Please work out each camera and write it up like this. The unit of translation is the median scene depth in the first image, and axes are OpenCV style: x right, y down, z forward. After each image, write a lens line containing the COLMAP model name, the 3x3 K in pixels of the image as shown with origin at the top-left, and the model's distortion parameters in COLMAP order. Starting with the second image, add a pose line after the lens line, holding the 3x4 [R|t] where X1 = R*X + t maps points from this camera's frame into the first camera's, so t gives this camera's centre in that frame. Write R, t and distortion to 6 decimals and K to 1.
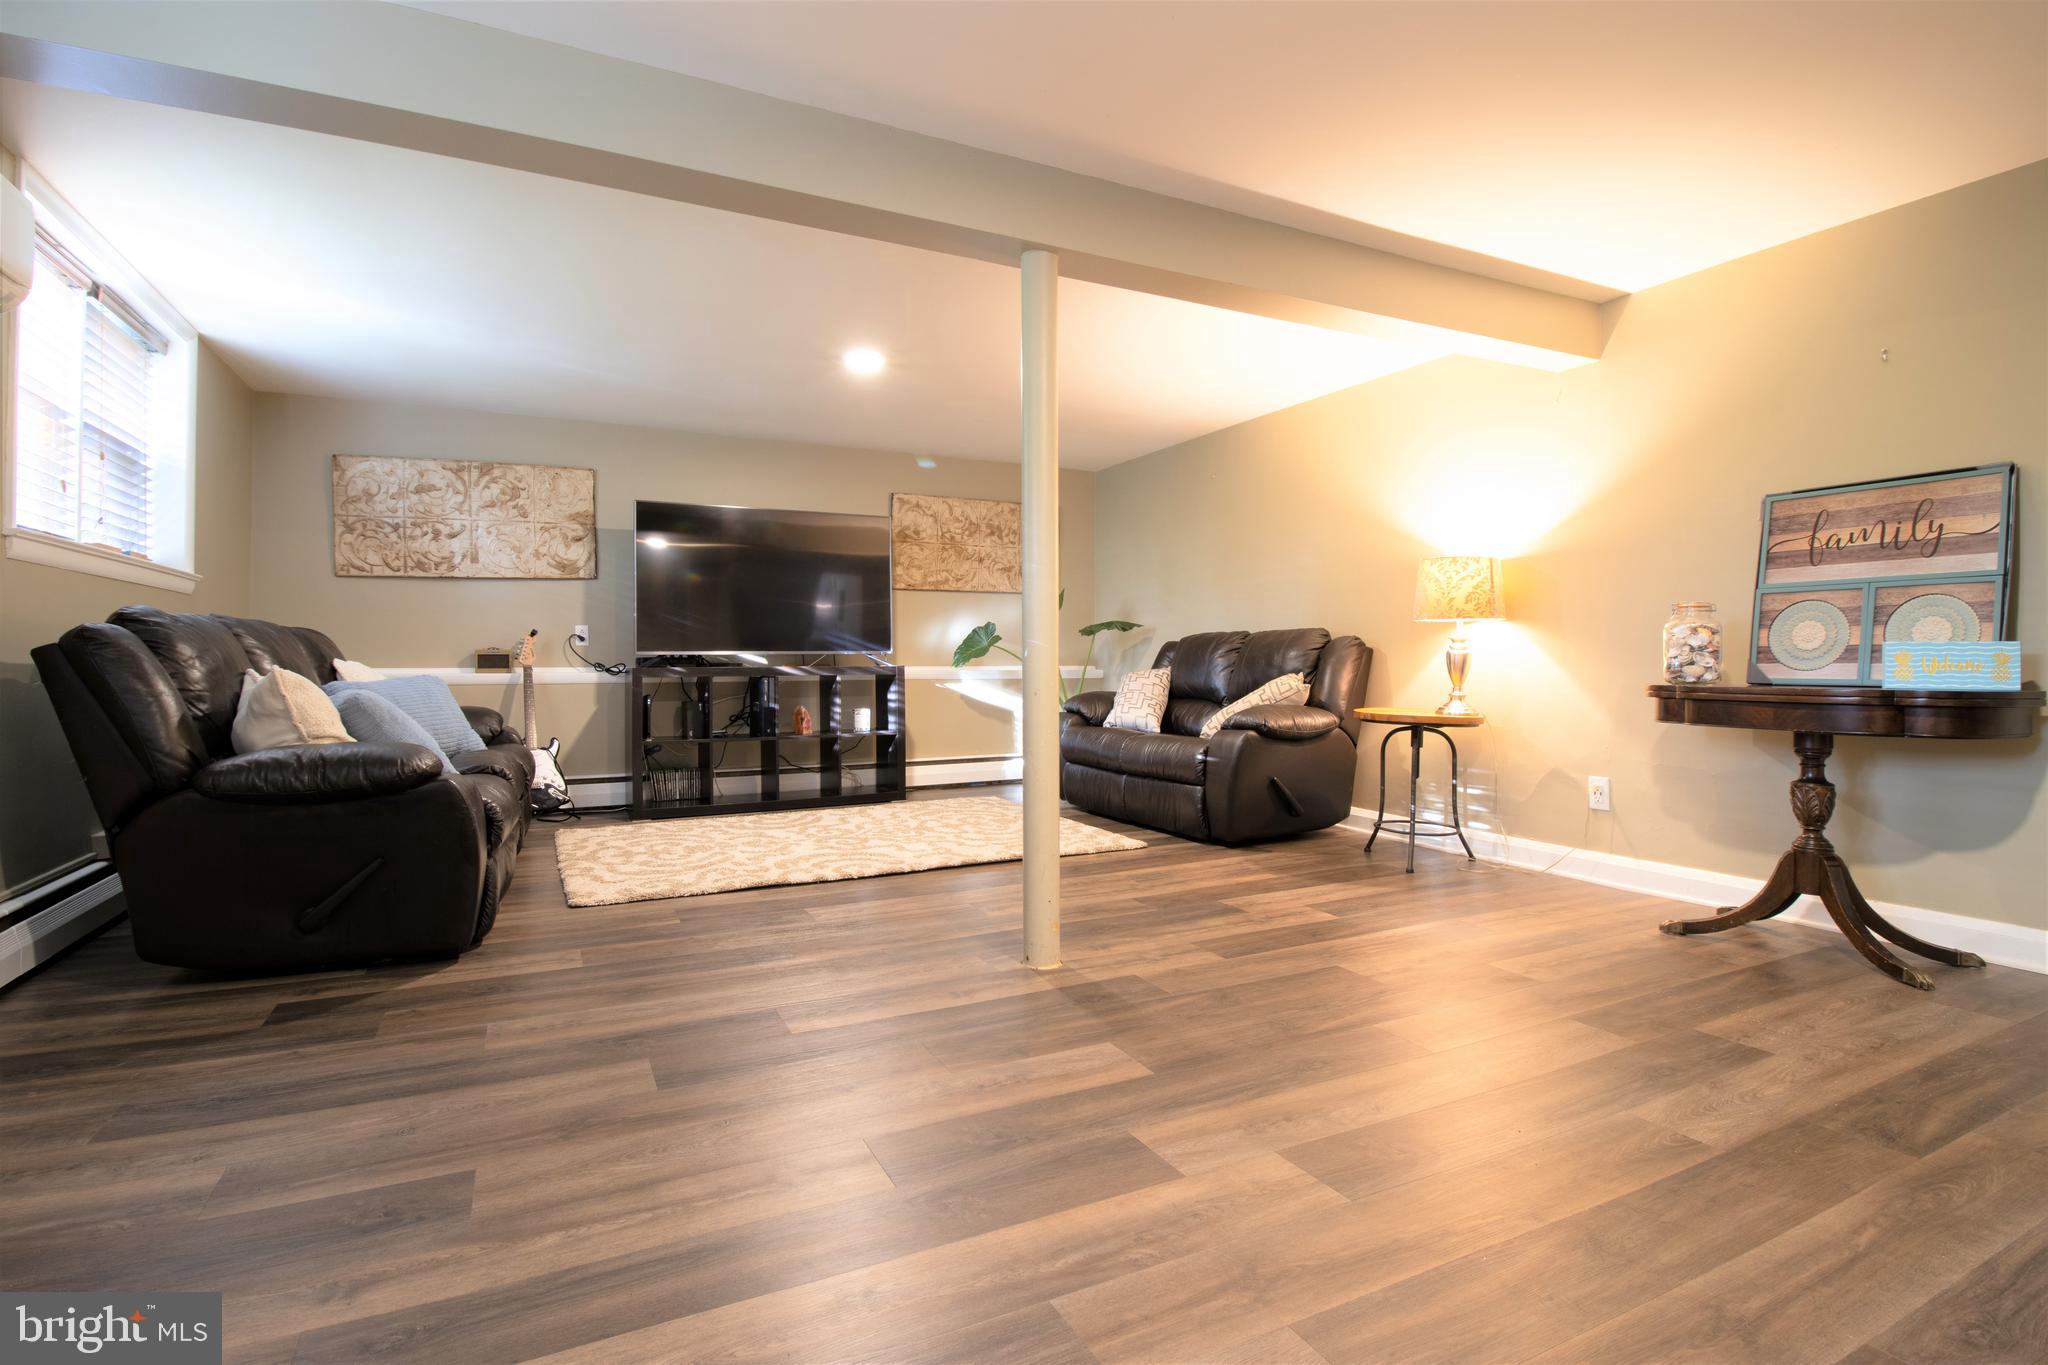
lens RADIAL K [[990.2, 0, 1036.6], [0, 990.2, 656.4], [0, 0, 1]] dist [-0.001779, -0.001134]
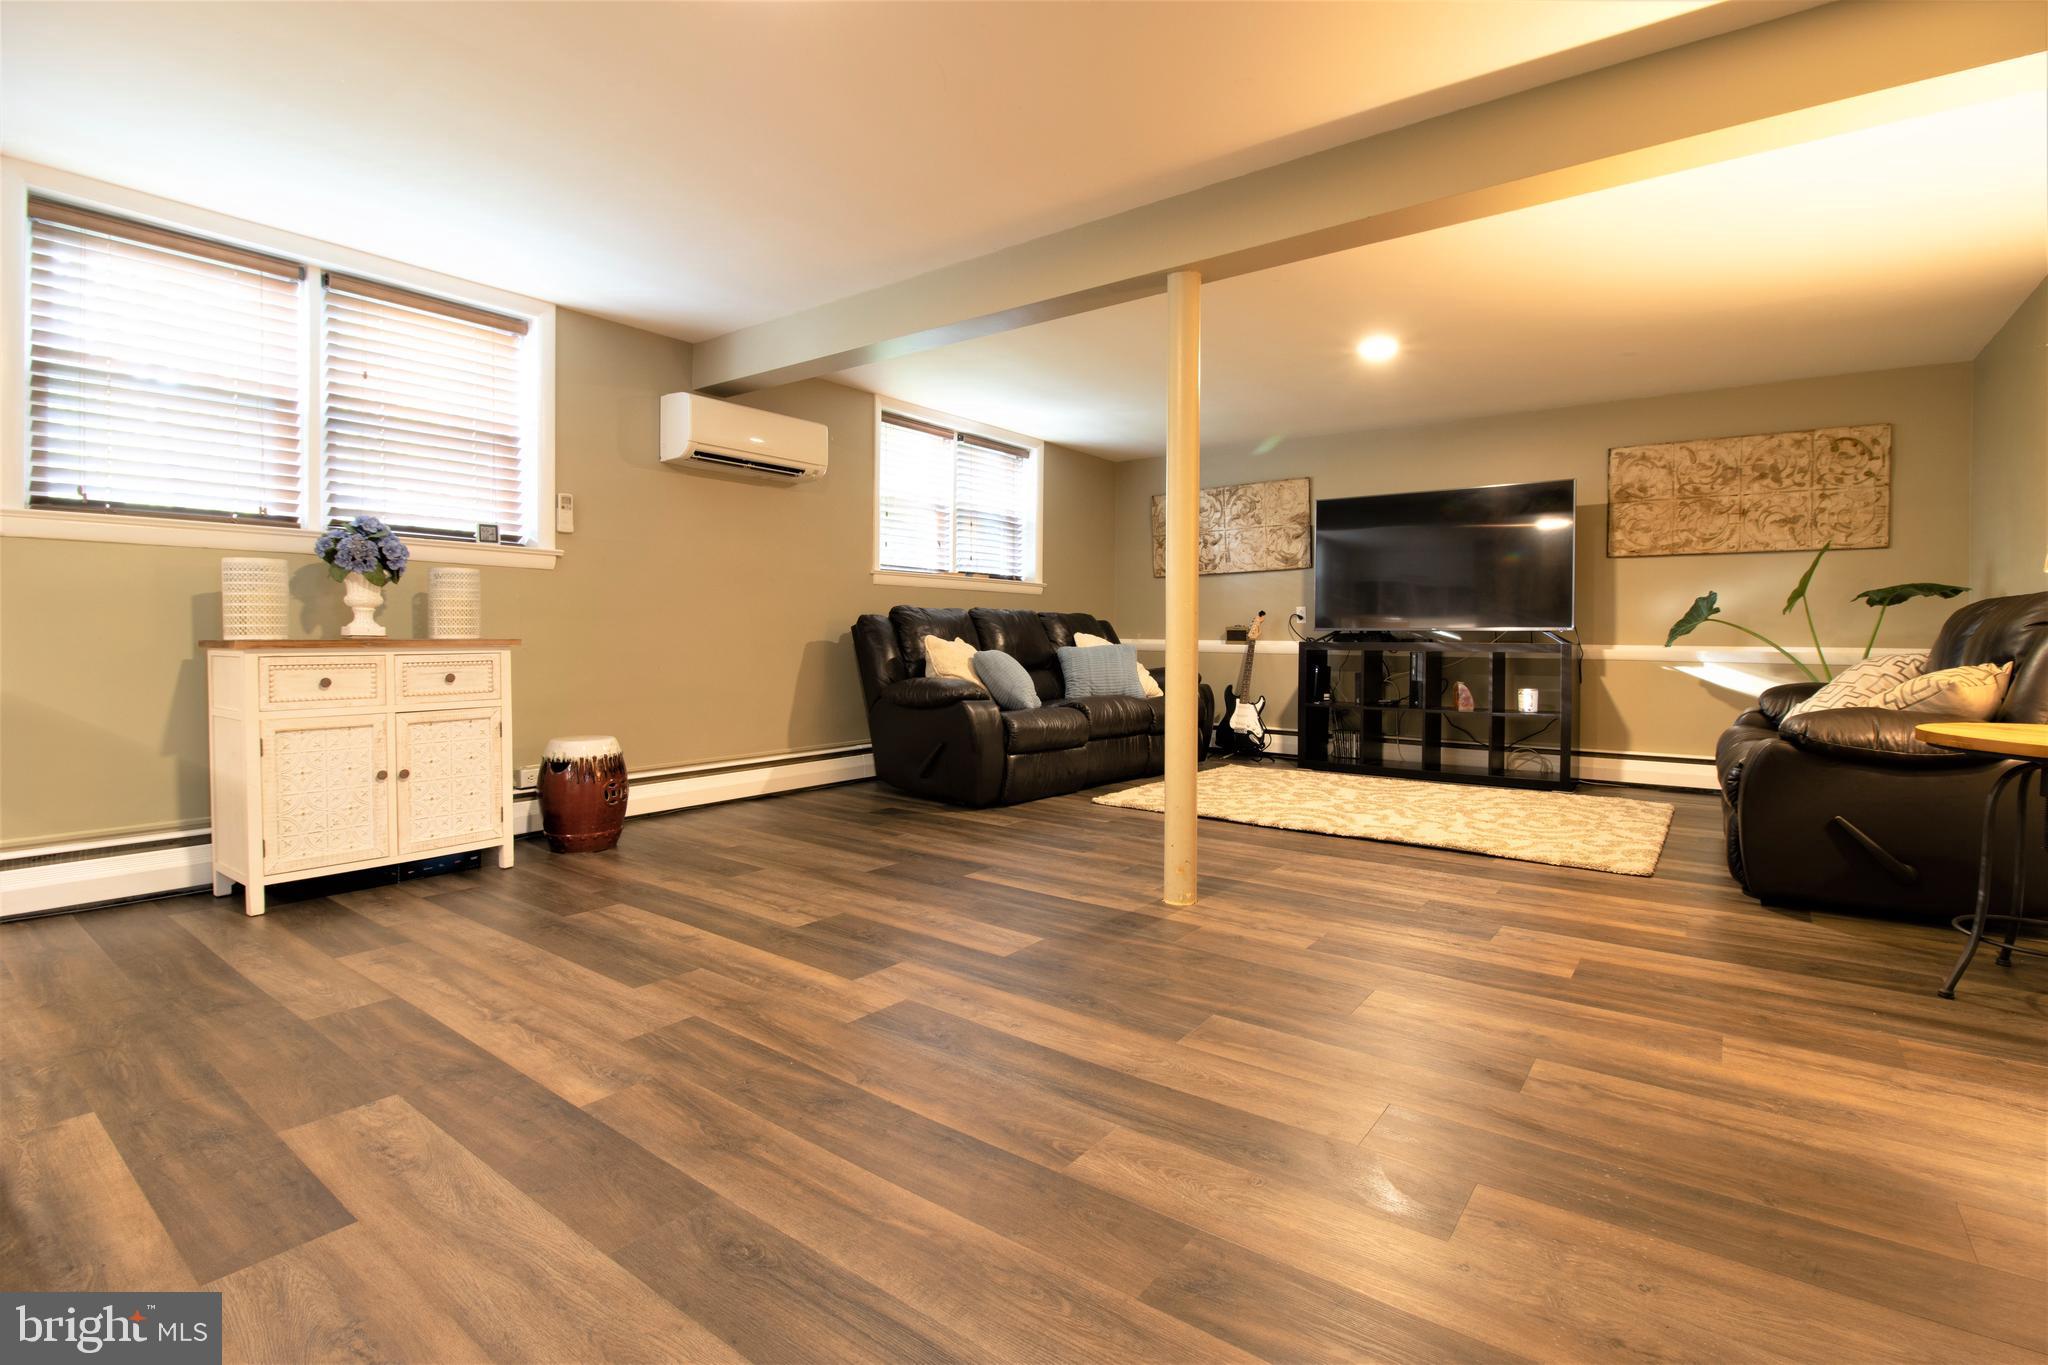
lens RADIAL K [[957.0, 0, 1027.6], [0, 957.0, 649.6], [0, 0, 1]] dist [0.001585, -0.015079]
pose [[0.434838, 0.019395, -0.900300, 0.505390], [-0.004641, 0.999803, 0.019297, 0.000453], [0.900497, -0.004213, 0.434842, 0.201205]]
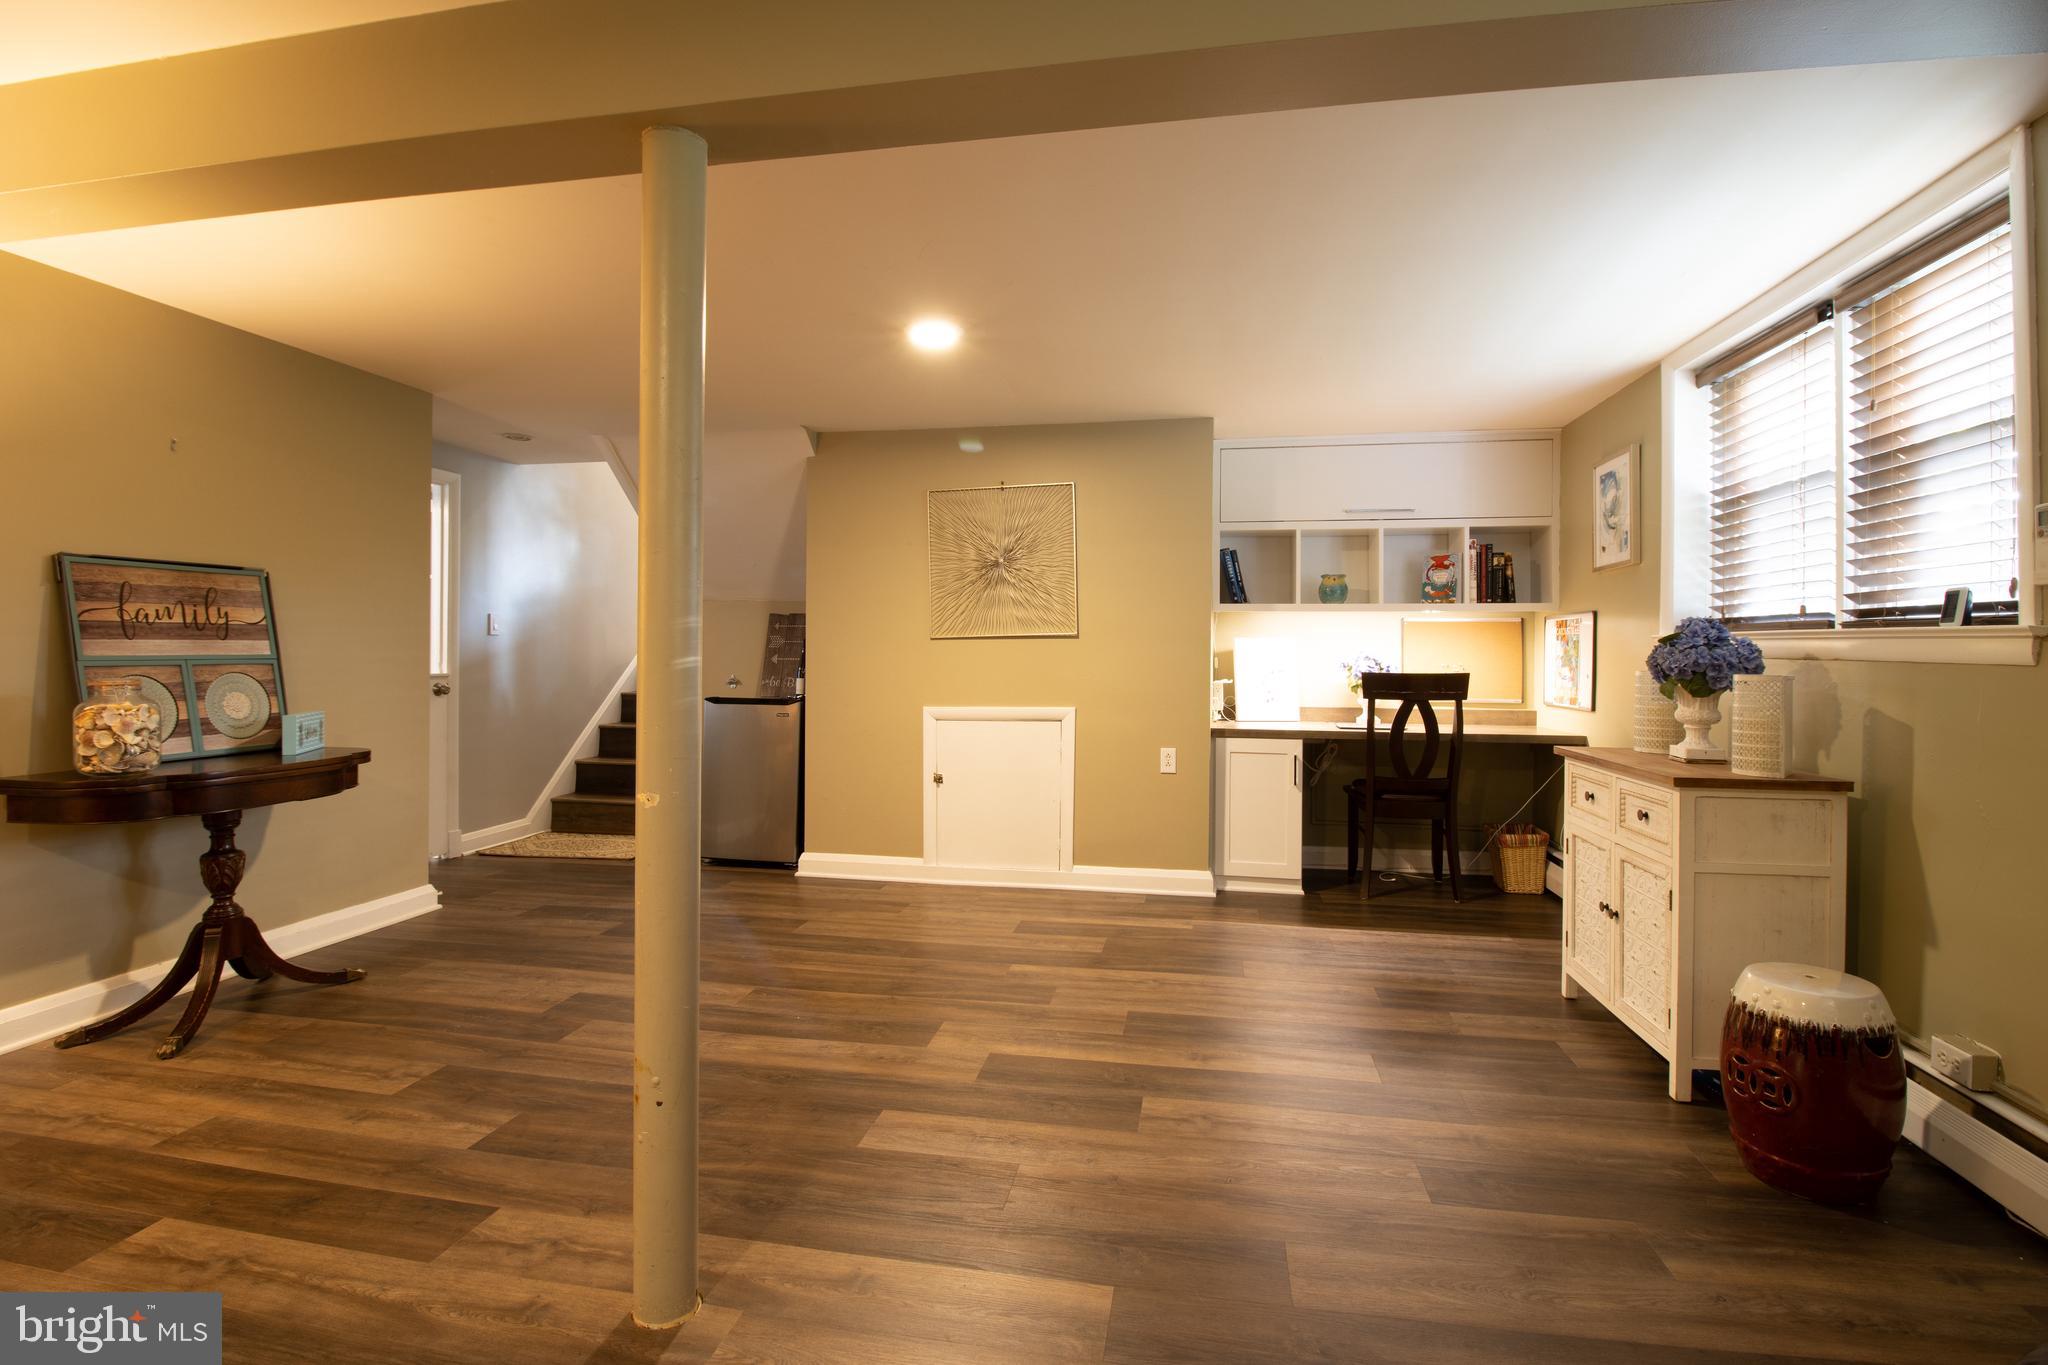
lens RADIAL K [[941.7, 0, 1037.7], [0, 941.7, 651.9], [0, 0, 1]] dist [0.000574, -0.014611]
pose [[-0.794912, -0.003580, 0.606714, -0.289084], [-0.005621, 0.999983, -0.001464, -0.051084], [-0.606699, -0.004574, -0.794919, 0.729158]]
